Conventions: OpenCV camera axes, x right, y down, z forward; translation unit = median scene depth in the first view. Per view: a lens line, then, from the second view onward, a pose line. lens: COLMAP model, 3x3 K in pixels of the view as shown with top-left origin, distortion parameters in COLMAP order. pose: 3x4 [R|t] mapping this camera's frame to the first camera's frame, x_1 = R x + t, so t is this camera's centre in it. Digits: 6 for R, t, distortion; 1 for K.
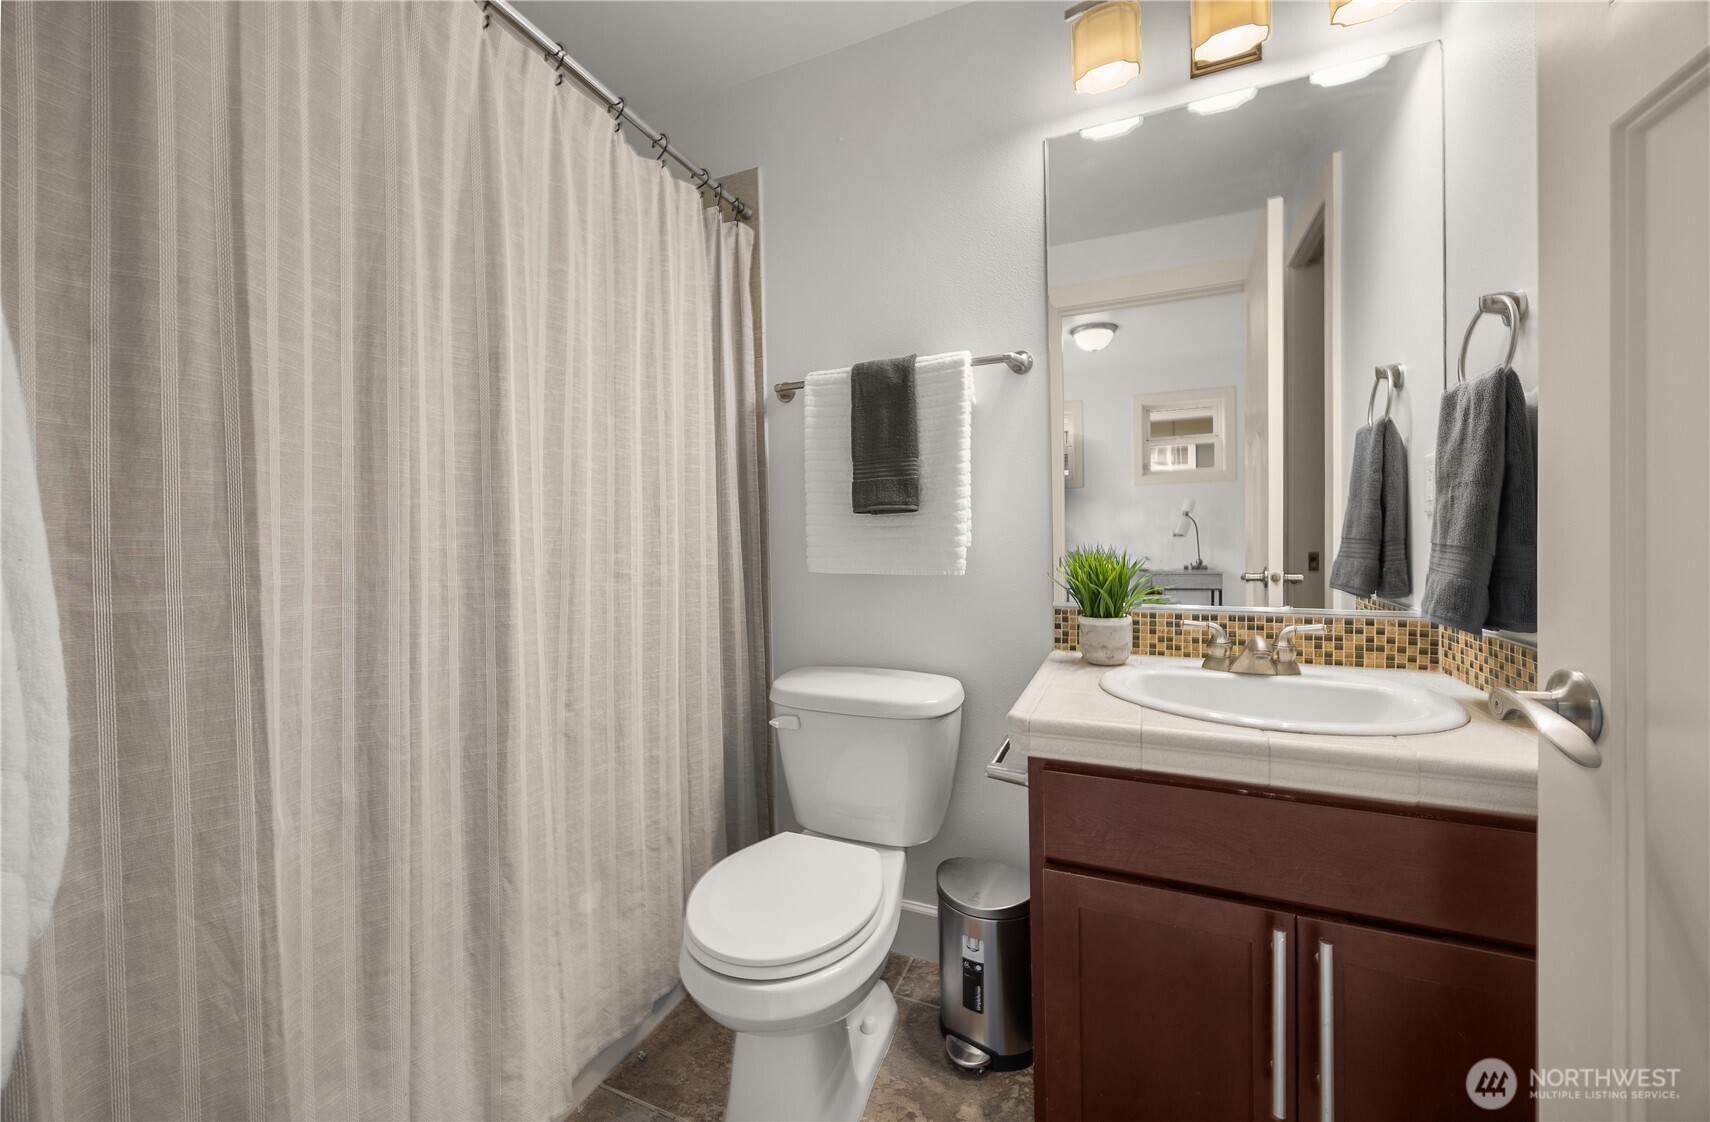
lens RADIAL K [[657.0, 0, 858.3], [0, 657.0, 551.7], [0, 0, 1]] dist [-0.000710, -0.000052]
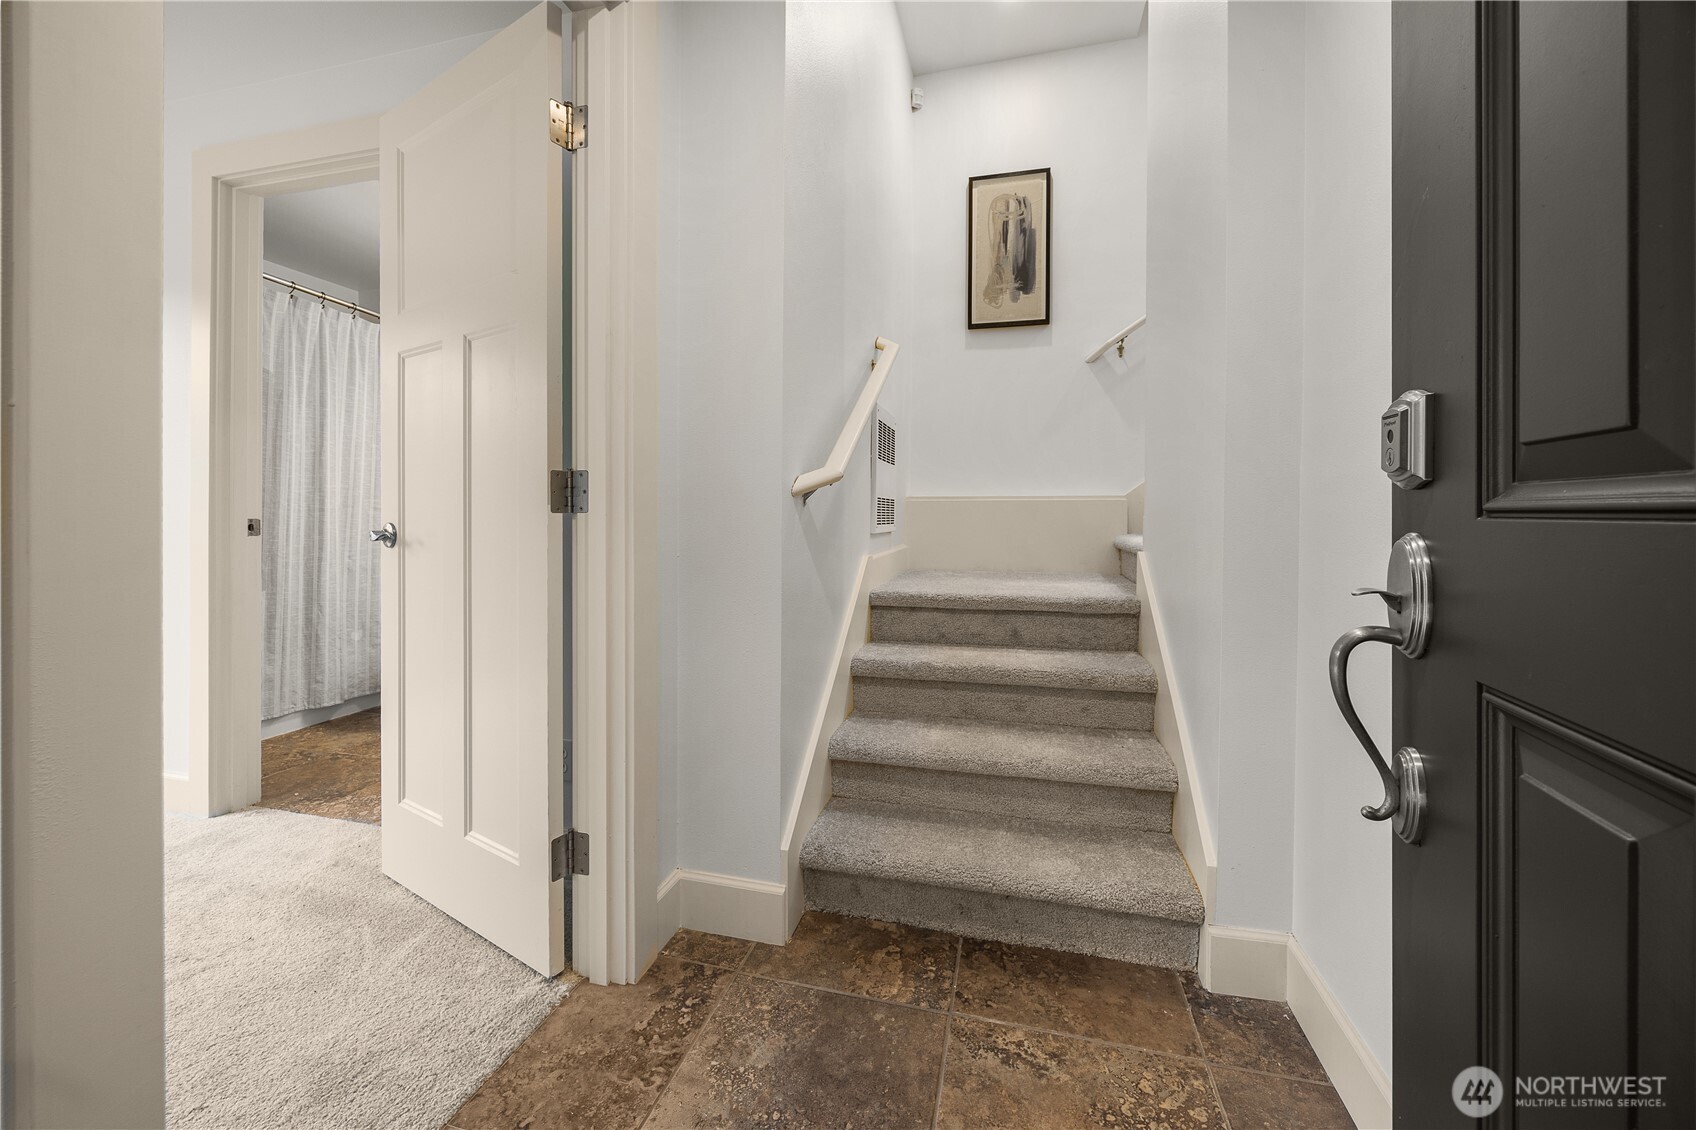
lens RADIAL K [[651.6, 0, 843.0], [0, 651.6, 523.5], [0, 0, 1]] dist [-0.000710, -0.000052]
pose [[0.985792, 0.022652, 0.166437, 1.203934], [-0.019225, 0.999569, -0.022172, 0.142155], [-0.166868, 0.018657, 0.985803, -2.136051]]
